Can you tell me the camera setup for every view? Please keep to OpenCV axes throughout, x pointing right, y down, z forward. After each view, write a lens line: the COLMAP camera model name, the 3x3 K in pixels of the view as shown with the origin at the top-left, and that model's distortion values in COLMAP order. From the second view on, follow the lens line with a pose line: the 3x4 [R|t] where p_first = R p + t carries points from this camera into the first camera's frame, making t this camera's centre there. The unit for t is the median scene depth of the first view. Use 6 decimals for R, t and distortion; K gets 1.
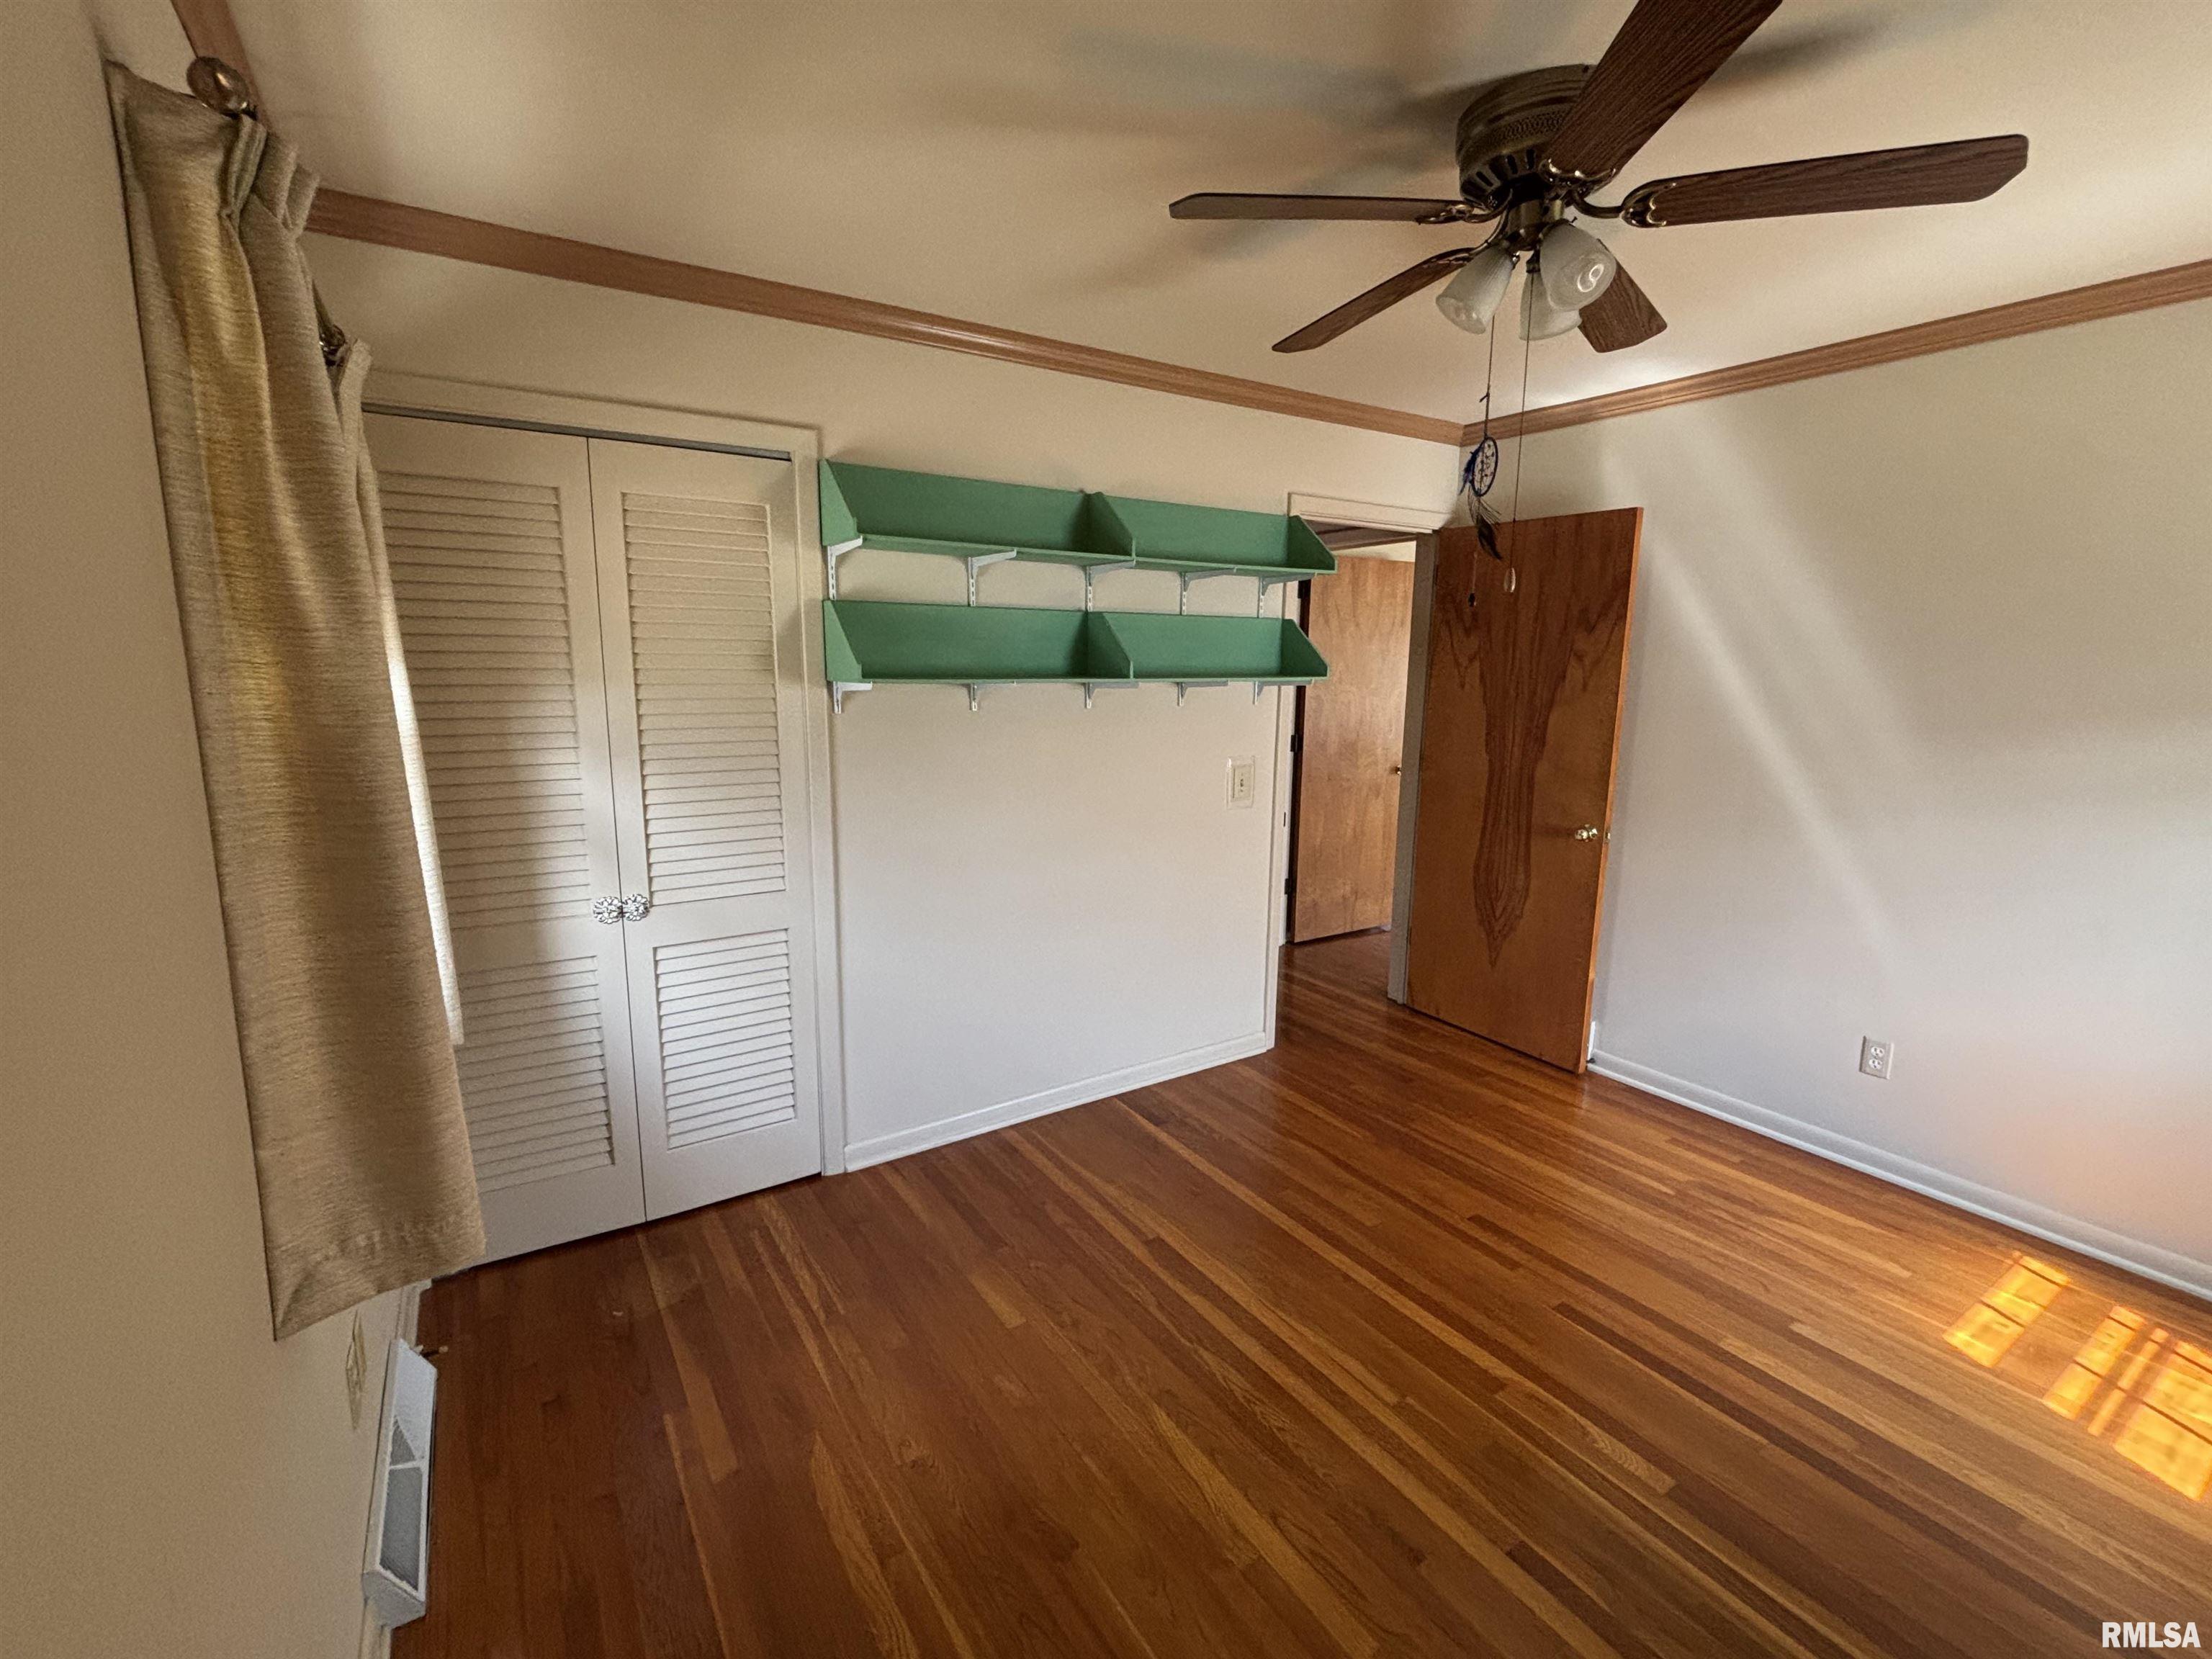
lens RADIAL K [[968.0, 0, 1104.9], [0, 968.0, 829.8], [0, 0, 1]] dist [0.000340, 0.000093]
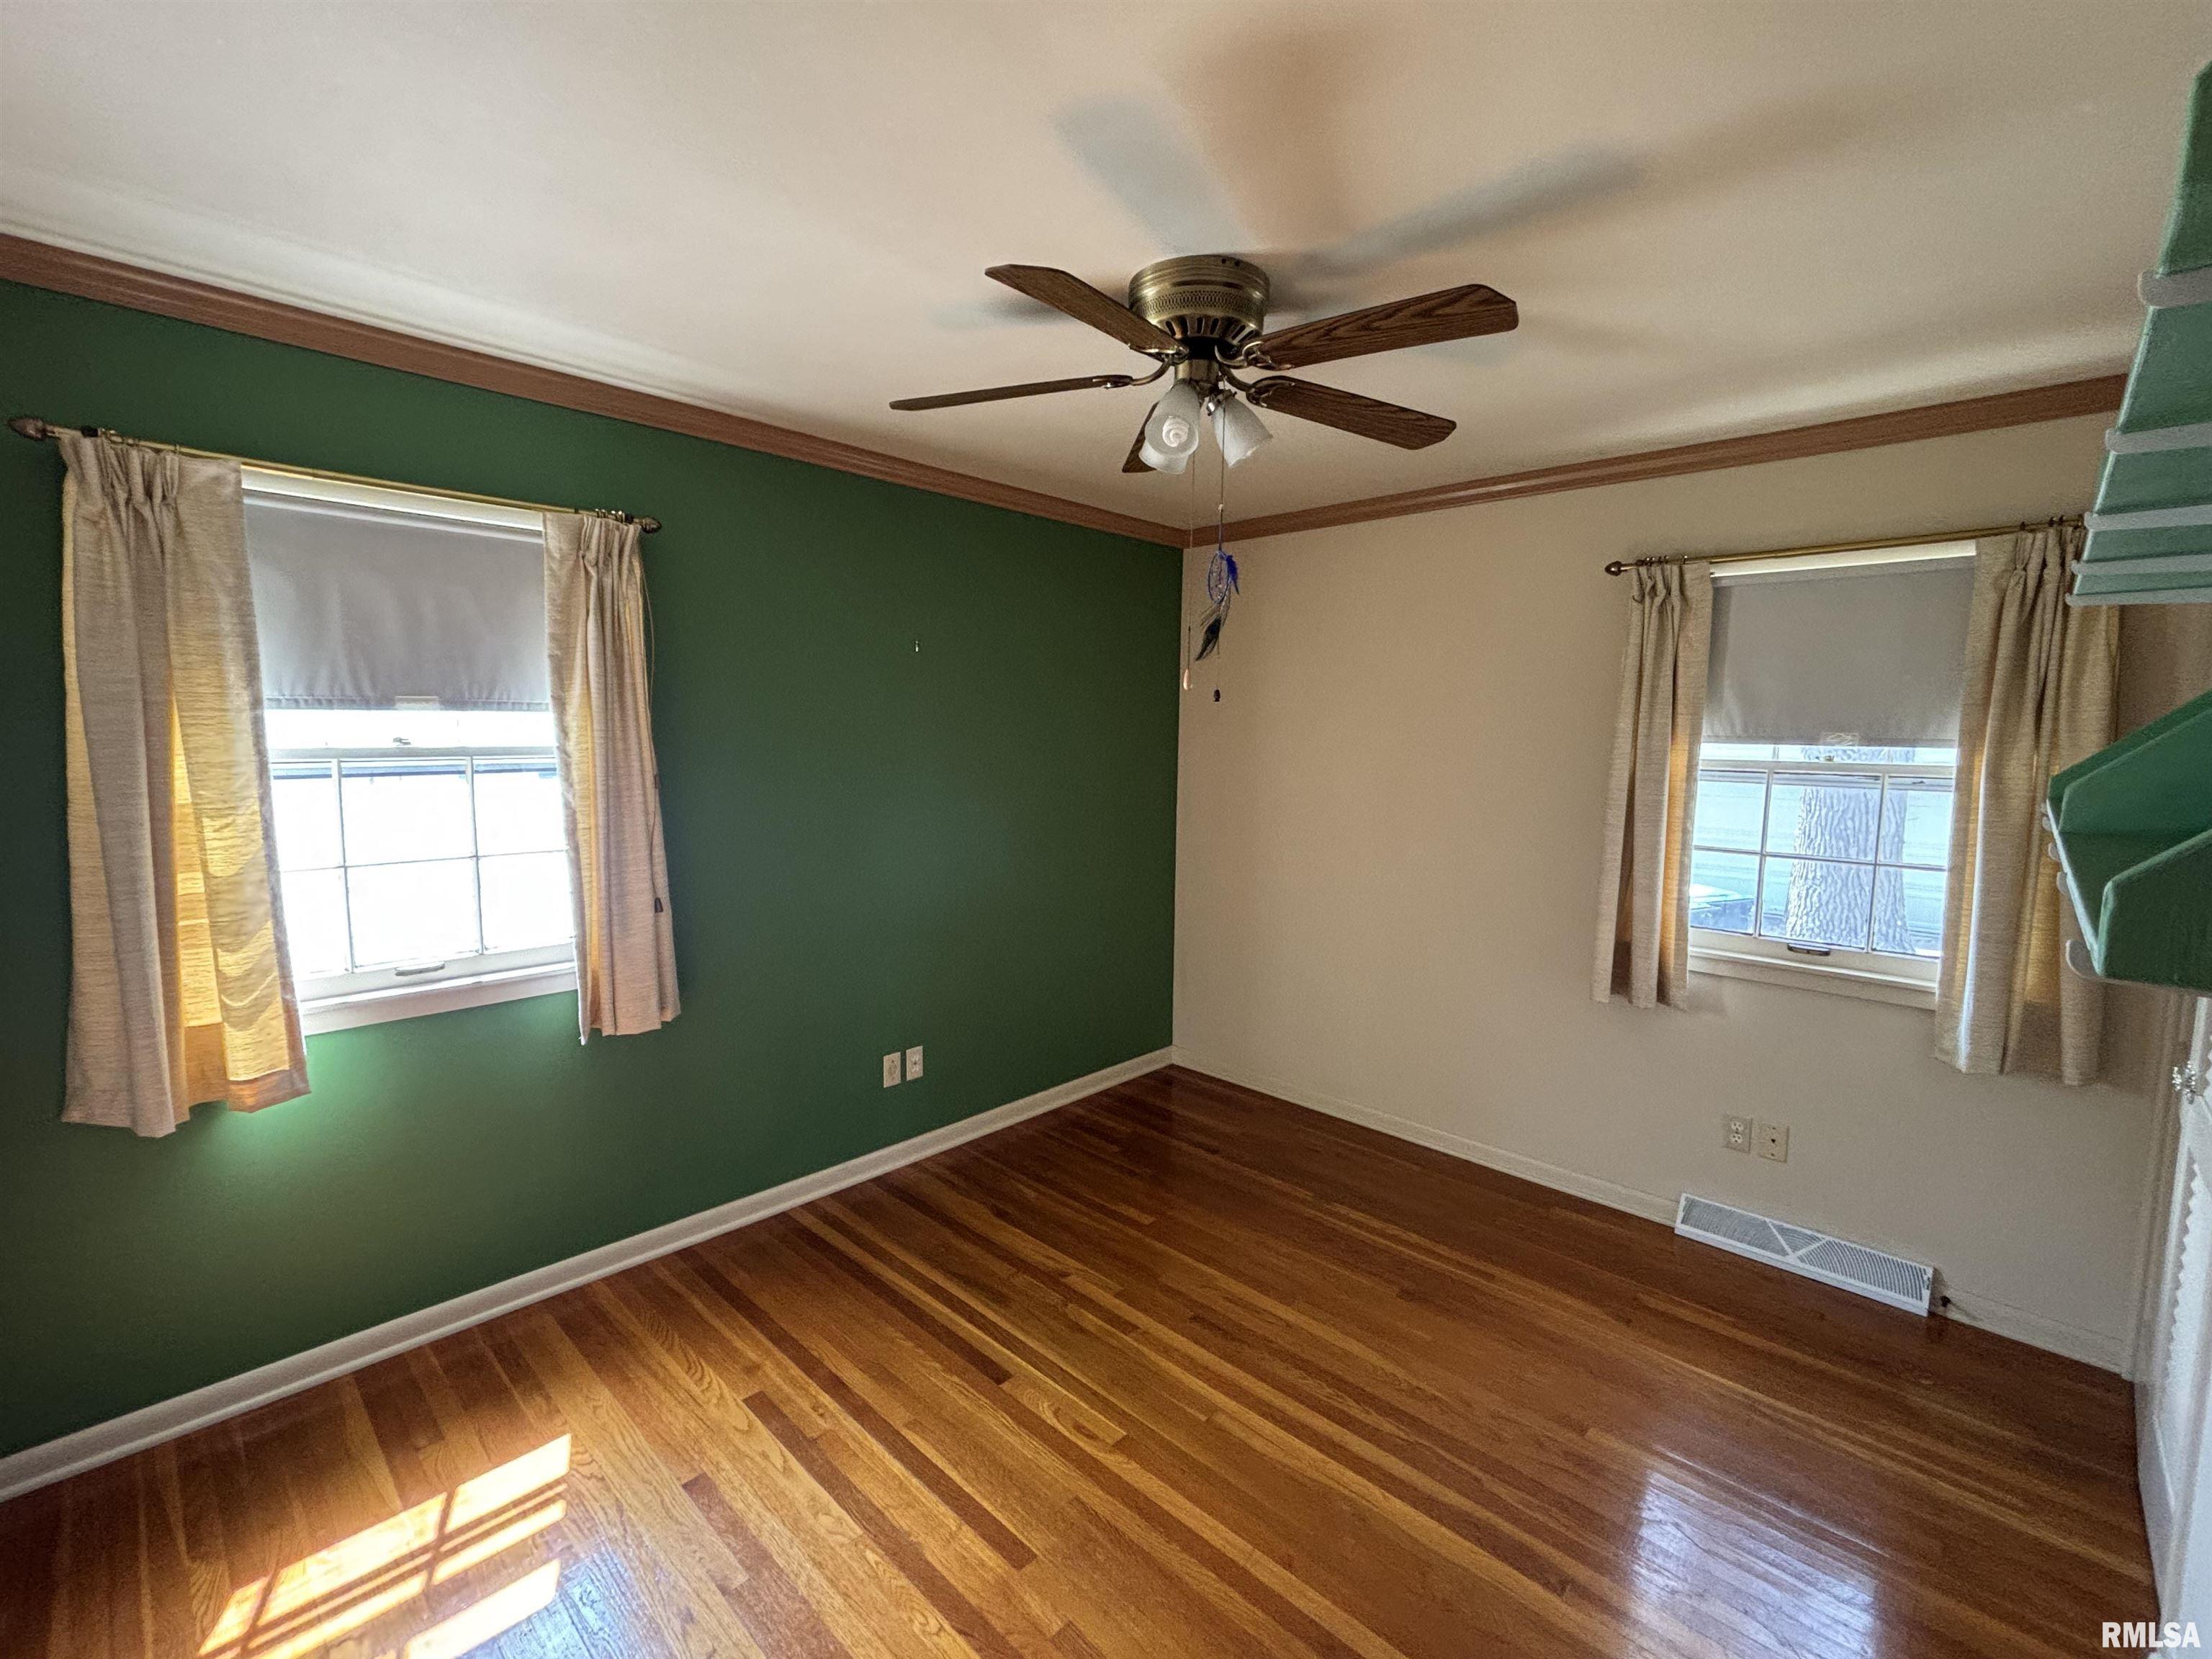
lens RADIAL K [[968.0, 0, 1109.6], [0, 968.0, 831.3], [0, 0, 1]] dist [0.000340, 0.000093]
pose [[-0.974224, 0.000881, -0.225581, 0.677049], [-0.062025, 0.960404, 0.271618, -0.345273], [0.216889, 0.278609, -0.935594, 1.853045]]
